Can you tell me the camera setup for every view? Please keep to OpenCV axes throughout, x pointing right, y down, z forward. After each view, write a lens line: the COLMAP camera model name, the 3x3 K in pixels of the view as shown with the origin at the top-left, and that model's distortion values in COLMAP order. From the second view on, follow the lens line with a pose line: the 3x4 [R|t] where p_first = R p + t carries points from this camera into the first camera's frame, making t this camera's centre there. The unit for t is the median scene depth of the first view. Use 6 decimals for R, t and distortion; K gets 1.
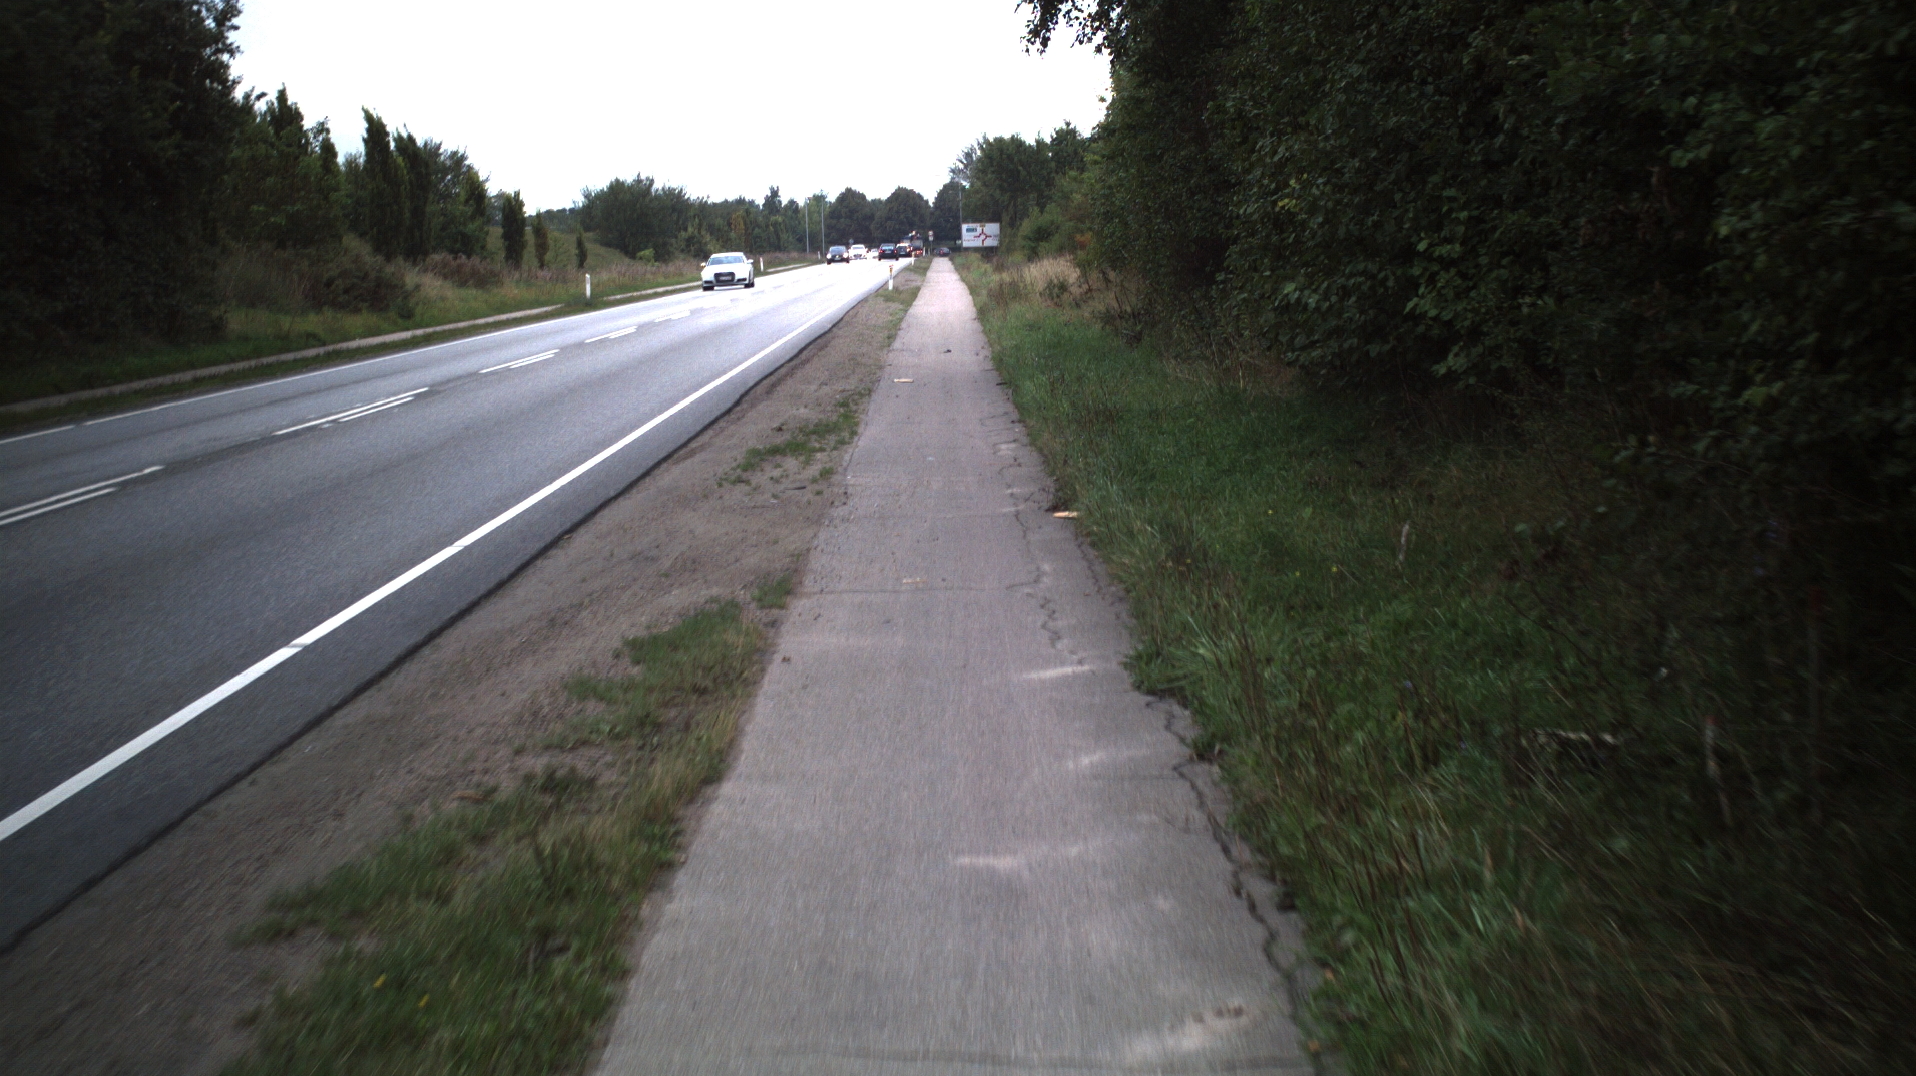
lens RADIAL K [[2939.8, 0, 958.0], [0, 2939.8, 538.0], [0, 0, 1]] dist [-0.224082, 0.014756]
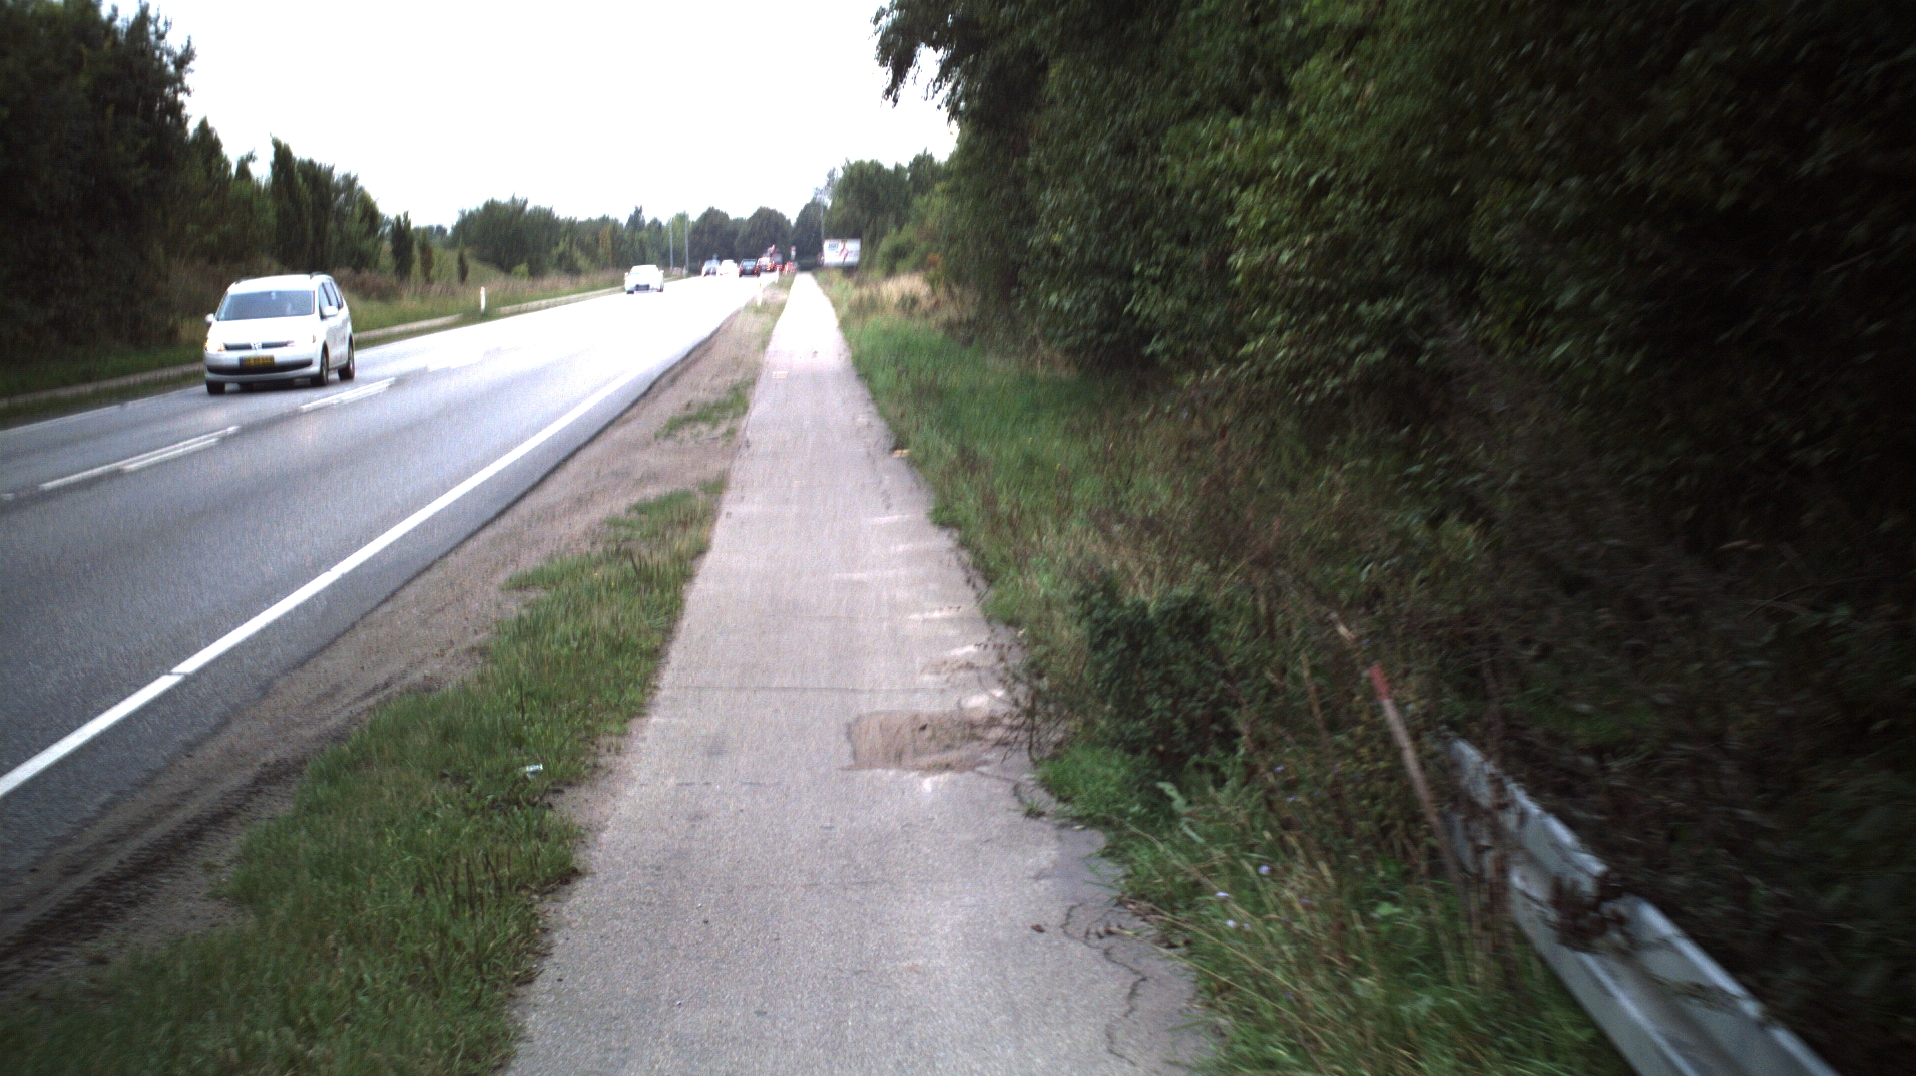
lens RADIAL K [[2939.8, 0, 958.0], [0, 2939.8, 538.0], [0, 0, 1]] dist [-0.224082, 0.014756]
pose [[0.998878, 0.000177, 0.047355, -0.001533], [0.000086, 0.999985, -0.005539, 0.014648], [-0.047355, 0.005537, 0.998863, -0.156900]]
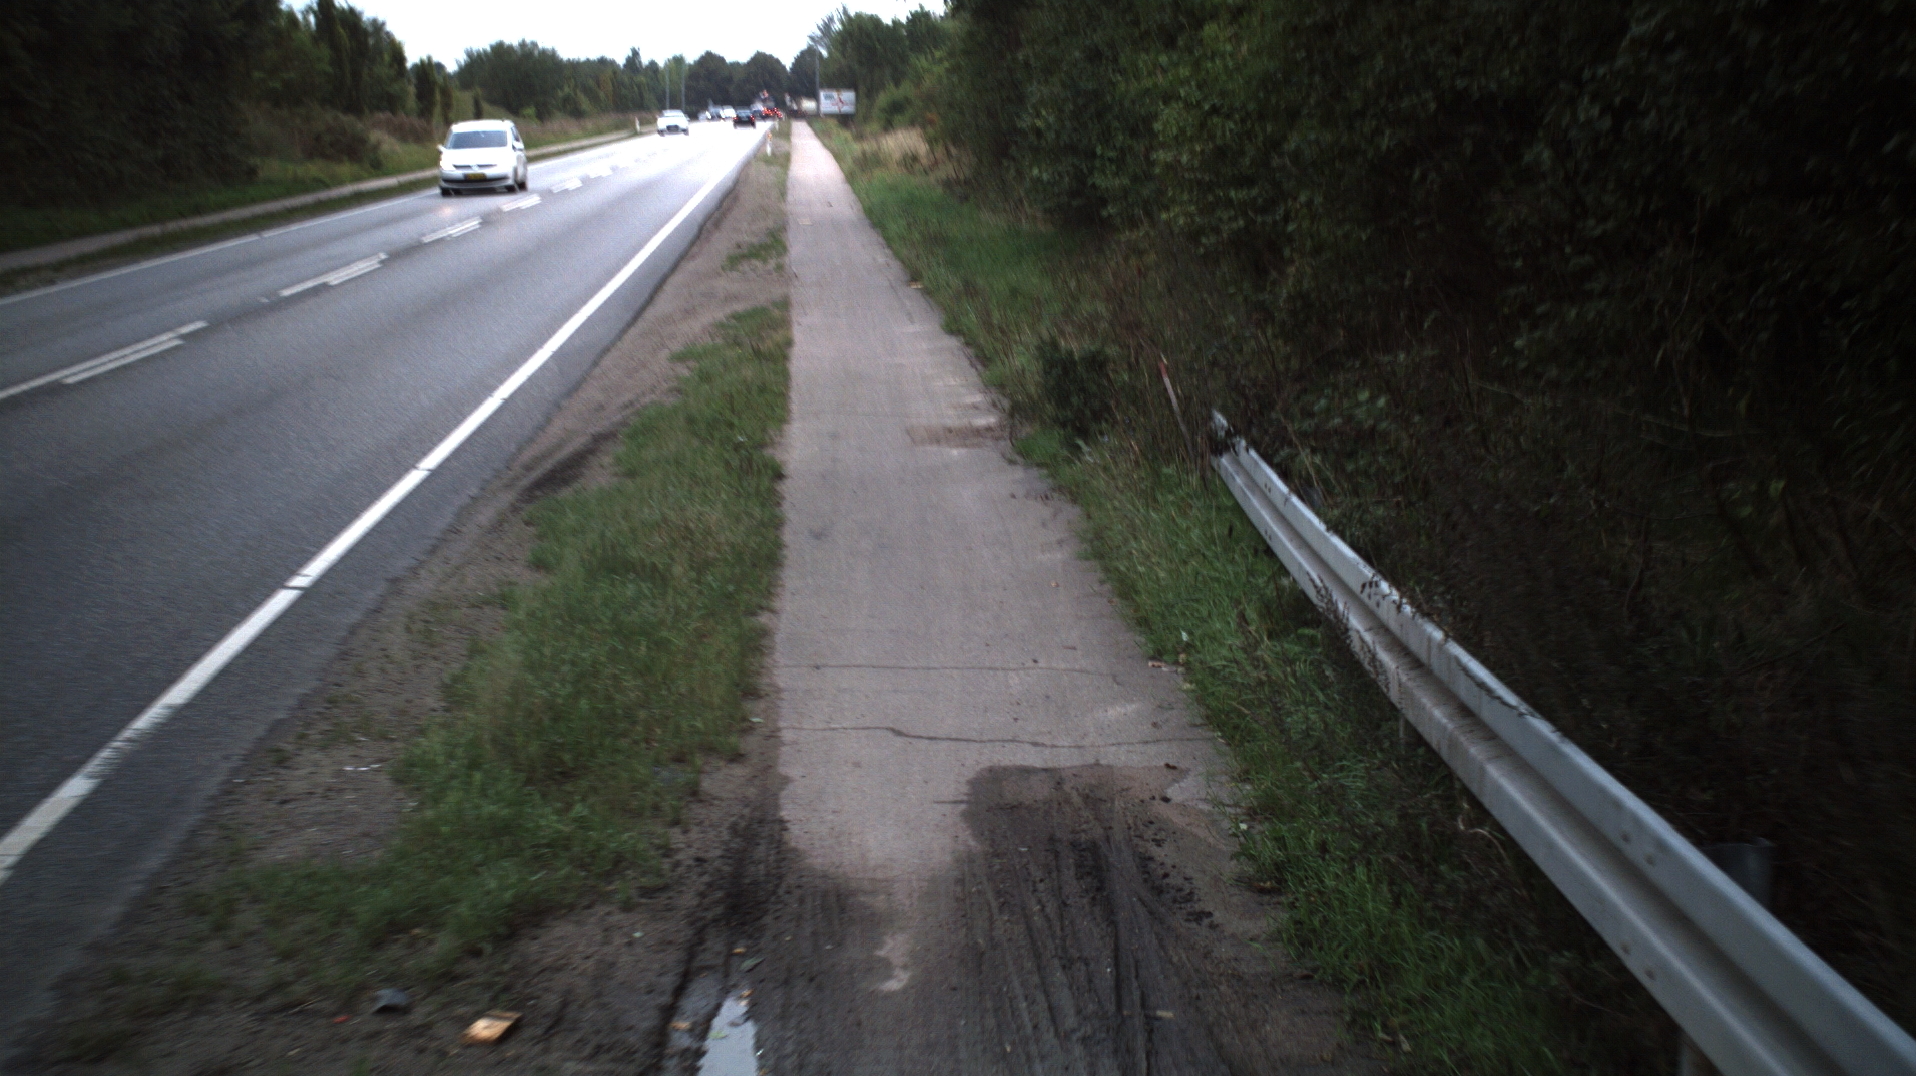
lens RADIAL K [[2939.8, 0, 958.0], [0, 2939.8, 538.0], [0, 0, 1]] dist [-0.224082, 0.014756]
pose [[0.998217, 0.023658, 0.054792, -0.012727], [-0.026176, 0.998612, 0.045696, 0.023436], [-0.053635, -0.047048, 0.997452, -0.312452]]
